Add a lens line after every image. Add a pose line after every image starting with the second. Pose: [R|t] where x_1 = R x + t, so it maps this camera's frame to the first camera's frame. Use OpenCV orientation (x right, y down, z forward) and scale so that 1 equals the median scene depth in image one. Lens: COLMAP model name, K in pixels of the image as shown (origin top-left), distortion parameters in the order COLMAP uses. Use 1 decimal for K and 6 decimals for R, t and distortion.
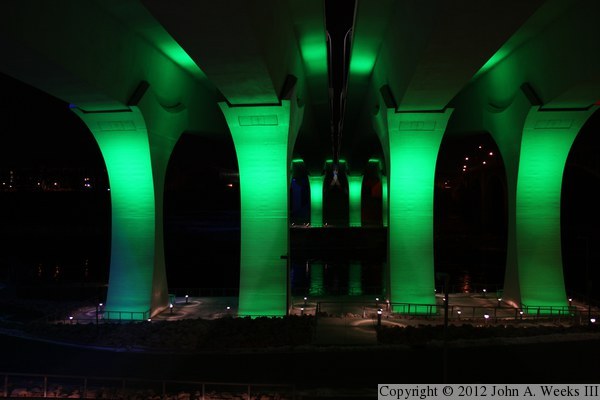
lens RADIAL K [[472.4, 0, 295.8], [0, 472.4, 199.6], [0, 0, 1]] dist [-0.086318, 0.061989]
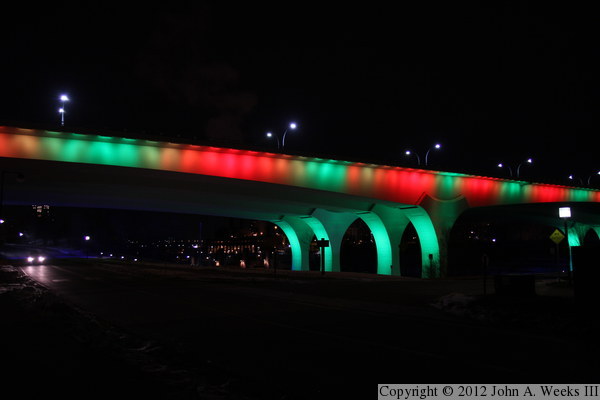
lens RADIAL K [[472.4, 0, 300.0], [0, 472.4, 201.2], [0, 0, 1]] dist [-0.086318, 0.061989]
pose [[0.613218, -0.084867, -0.785341, 1.693481], [0.007159, 0.994768, -0.101909, -0.012781], [0.789881, 0.056870, 0.610618, -0.601201]]
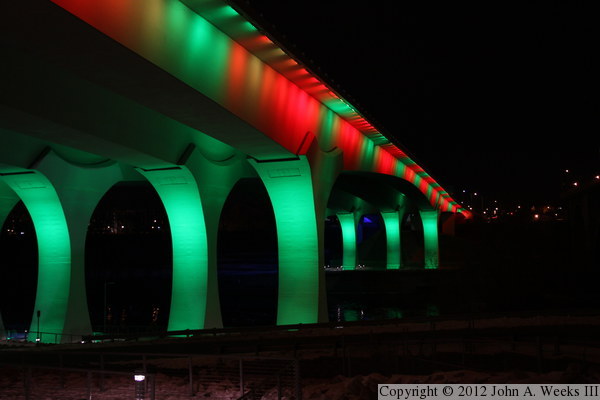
lens RADIAL K [[567.4, 0, 296.9], [0, 567.4, 193.6], [0, 0, 1]] dist [0.010006, 0.000000]
pose [[0.970067, -0.037561, -0.239913, 0.816868], [0.019390, 0.996792, -0.077656, -0.012852], [0.242060, 0.070680, 0.967683, -0.243203]]
